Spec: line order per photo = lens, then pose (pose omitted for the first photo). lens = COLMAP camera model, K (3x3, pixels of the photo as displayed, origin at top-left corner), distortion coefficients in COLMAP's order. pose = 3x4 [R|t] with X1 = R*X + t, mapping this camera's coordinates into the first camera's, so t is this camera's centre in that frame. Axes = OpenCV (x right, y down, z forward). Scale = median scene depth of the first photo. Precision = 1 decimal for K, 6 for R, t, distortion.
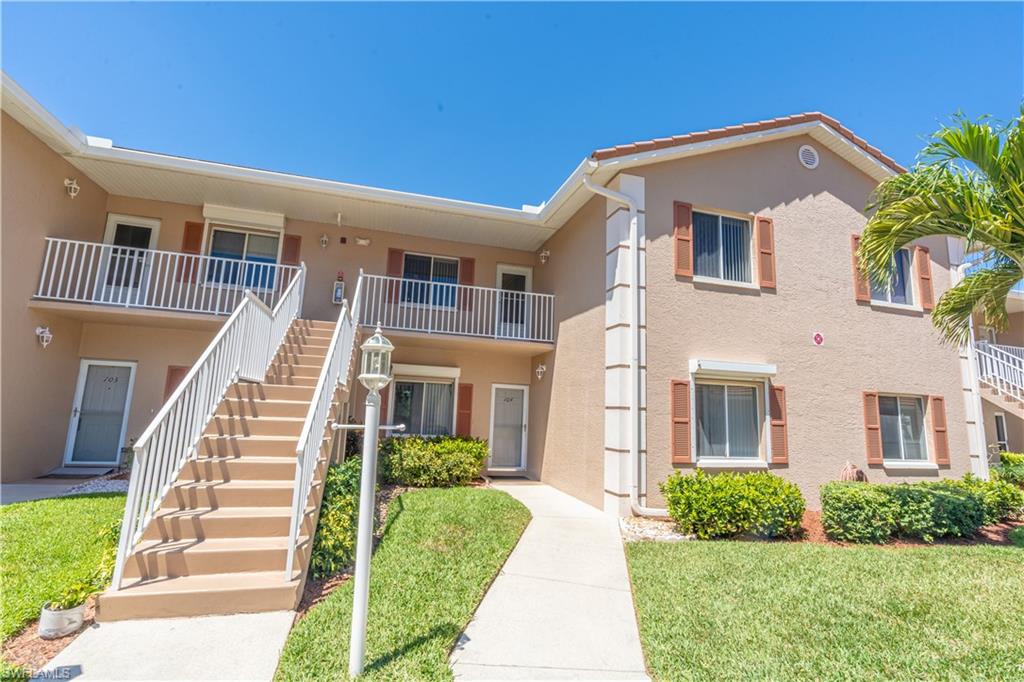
lens RADIAL K [[461.6, 0, 508.8], [0, 461.6, 336.4], [0, 0, 1]] dist [-0.001703, 0.002233]
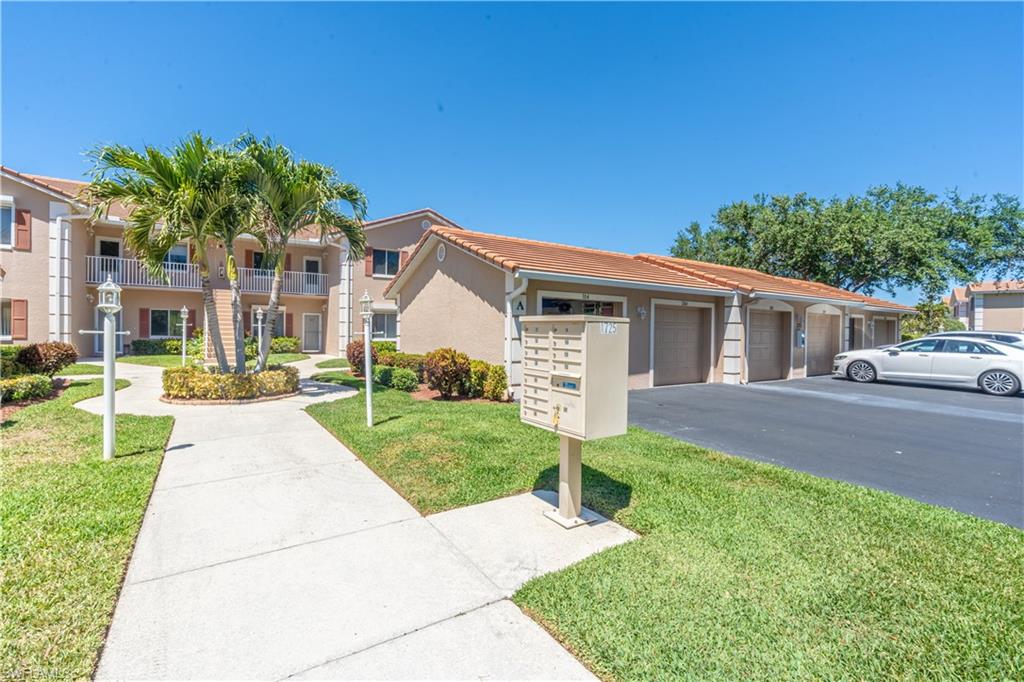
lens RADIAL K [[461.6, 0, 518.9], [0, 461.6, 334.3], [0, 0, 1]] dist [-0.001703, 0.002233]
pose [[0.945549, -0.044120, 0.322475, 0.290287], [-0.012997, 0.984862, 0.172853, -0.245853], [-0.325219, -0.167632, 0.930662, -1.791011]]
